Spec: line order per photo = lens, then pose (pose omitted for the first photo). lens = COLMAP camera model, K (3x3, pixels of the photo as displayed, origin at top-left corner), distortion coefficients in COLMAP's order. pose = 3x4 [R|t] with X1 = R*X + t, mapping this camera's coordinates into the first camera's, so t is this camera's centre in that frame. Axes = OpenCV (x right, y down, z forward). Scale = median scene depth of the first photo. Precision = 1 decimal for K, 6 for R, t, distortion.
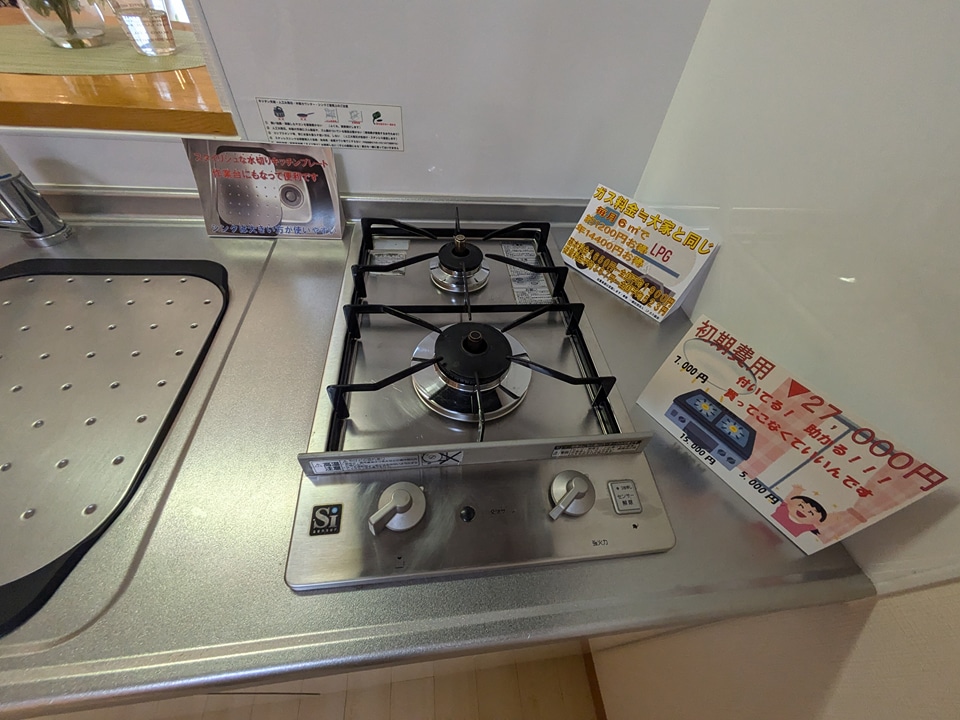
lens RADIAL K [[383.9, 0, 478.9], [0, 383.9, 352.8], [0, 0, 1]] dist [-0.002207, 0.002707]
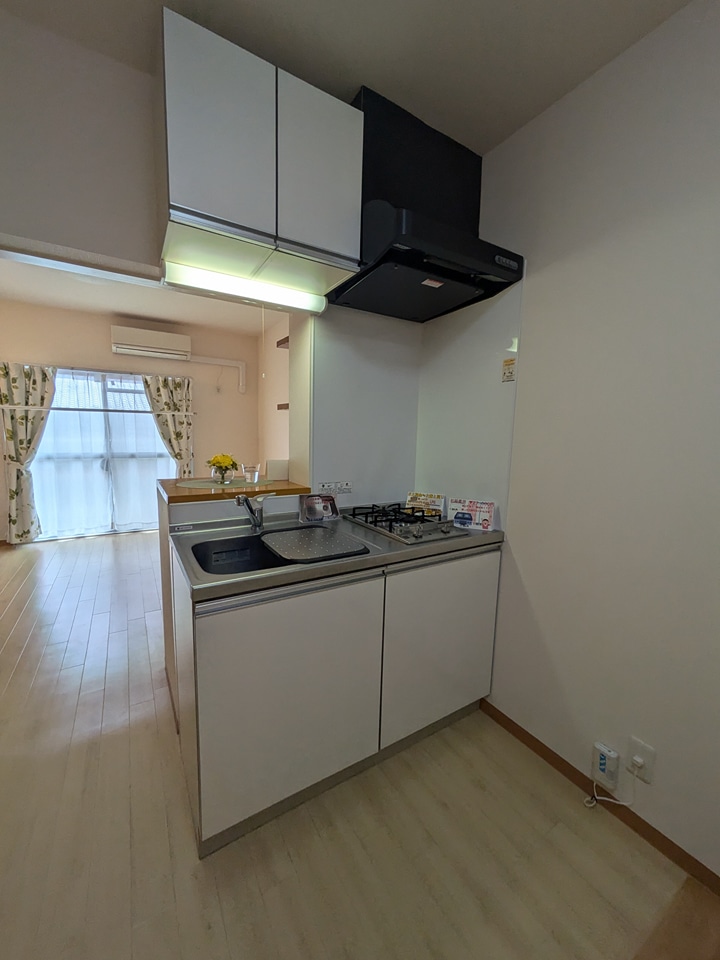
lens RADIAL K [[383.9, 0, 357.7], [0, 383.9, 484.7], [0, 0, 1]] dist [-0.002207, 0.002707]
pose [[0.902201, -0.114971, 0.415710, -1.642648], [0.353762, 0.748638, -0.560708, 1.387245], [-0.246751, 0.652934, 0.716095, -1.531371]]
